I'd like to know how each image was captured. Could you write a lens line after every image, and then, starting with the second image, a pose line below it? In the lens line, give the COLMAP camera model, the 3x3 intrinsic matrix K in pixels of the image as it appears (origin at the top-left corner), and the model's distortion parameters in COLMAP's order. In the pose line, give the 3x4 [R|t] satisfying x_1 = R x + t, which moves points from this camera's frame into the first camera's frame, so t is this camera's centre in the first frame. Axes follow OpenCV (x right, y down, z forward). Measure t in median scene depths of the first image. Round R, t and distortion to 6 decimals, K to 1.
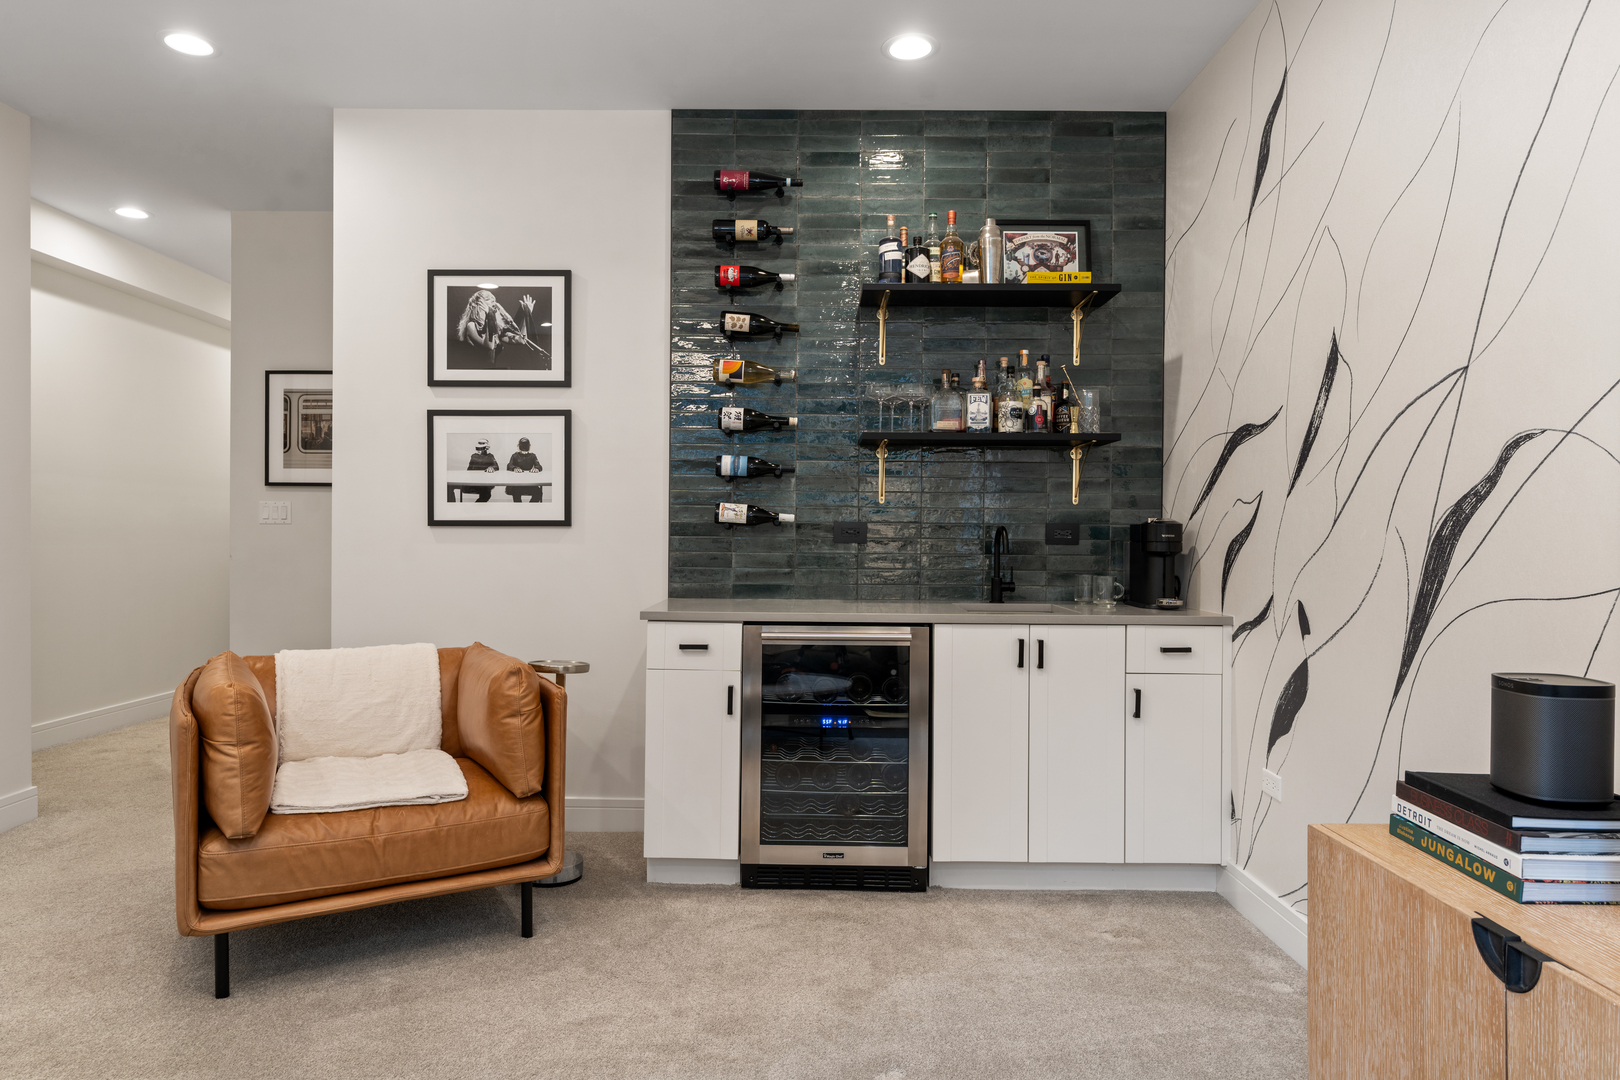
lens RADIAL K [[987.8, 0, 809.3], [0, 987.8, 534.7], [0, 0, 1]] dist [0.000048, 0.000697]
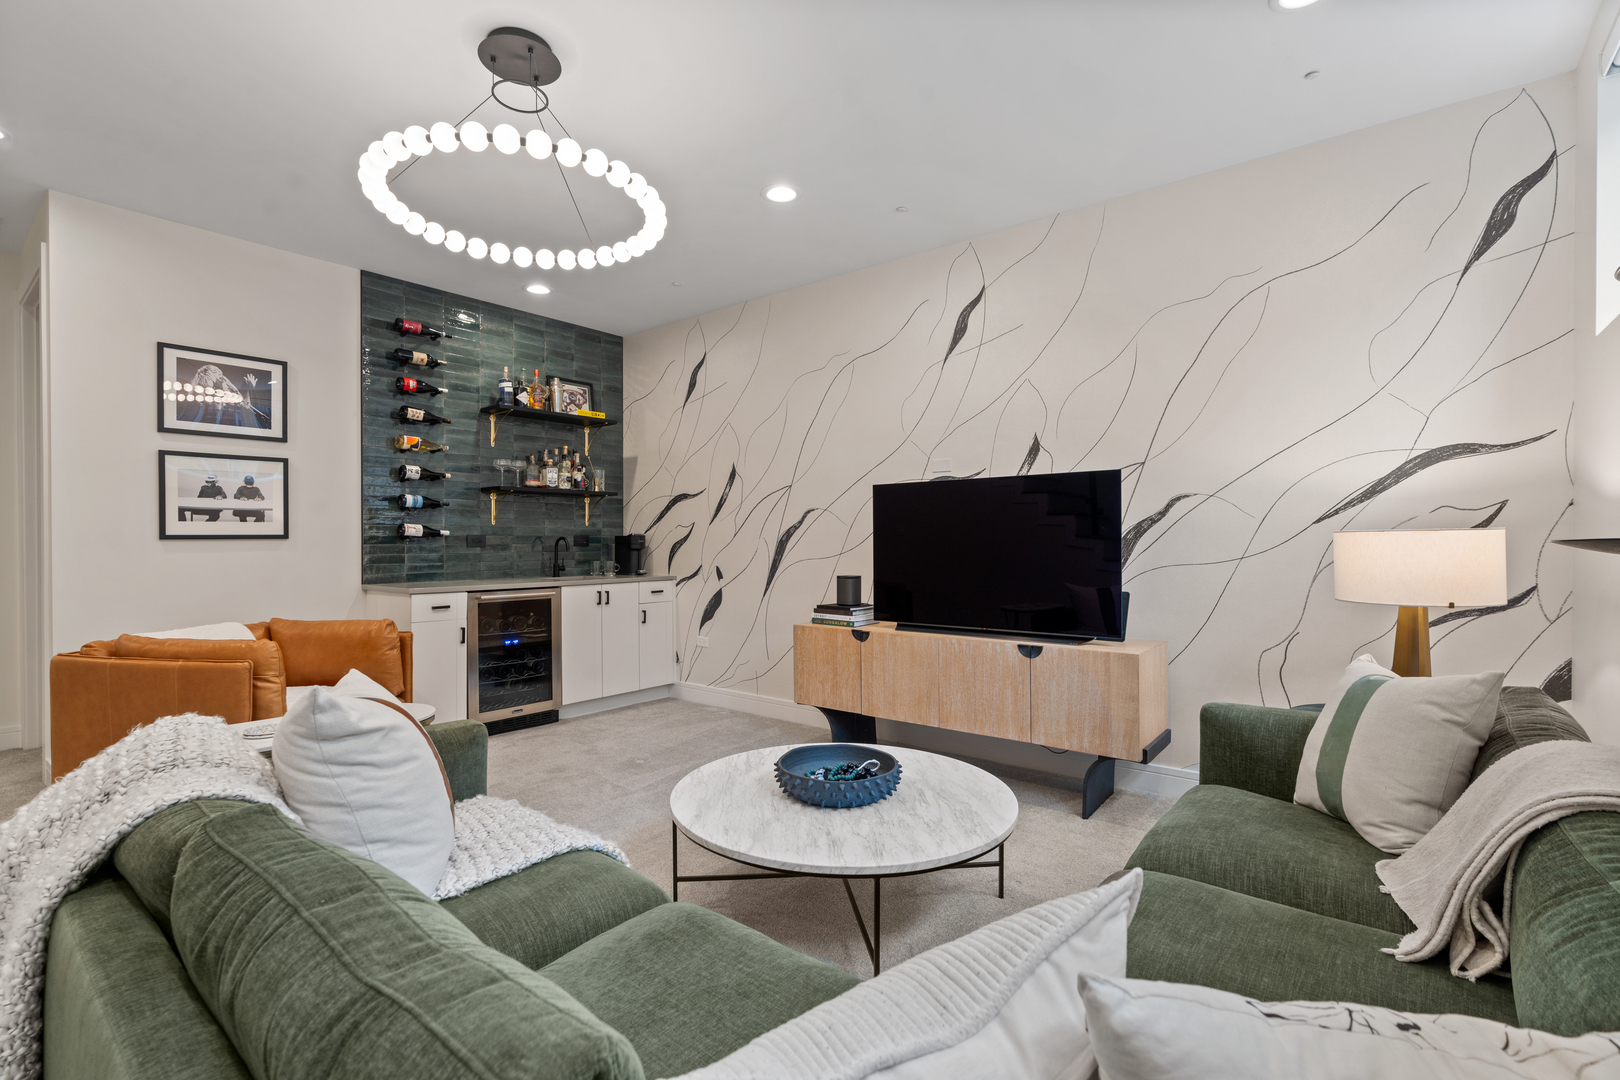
lens RADIAL K [[725.2, 0, 802.6], [0, 725.2, 541.8], [0, 0, 1]] dist [-0.007434, 0.000599]
pose [[0.630110, -0.010794, 0.776431, -0.591628], [0.008490, 0.999939, 0.007011, -0.005054], [-0.776460, 0.002174, 0.630163, -0.254176]]
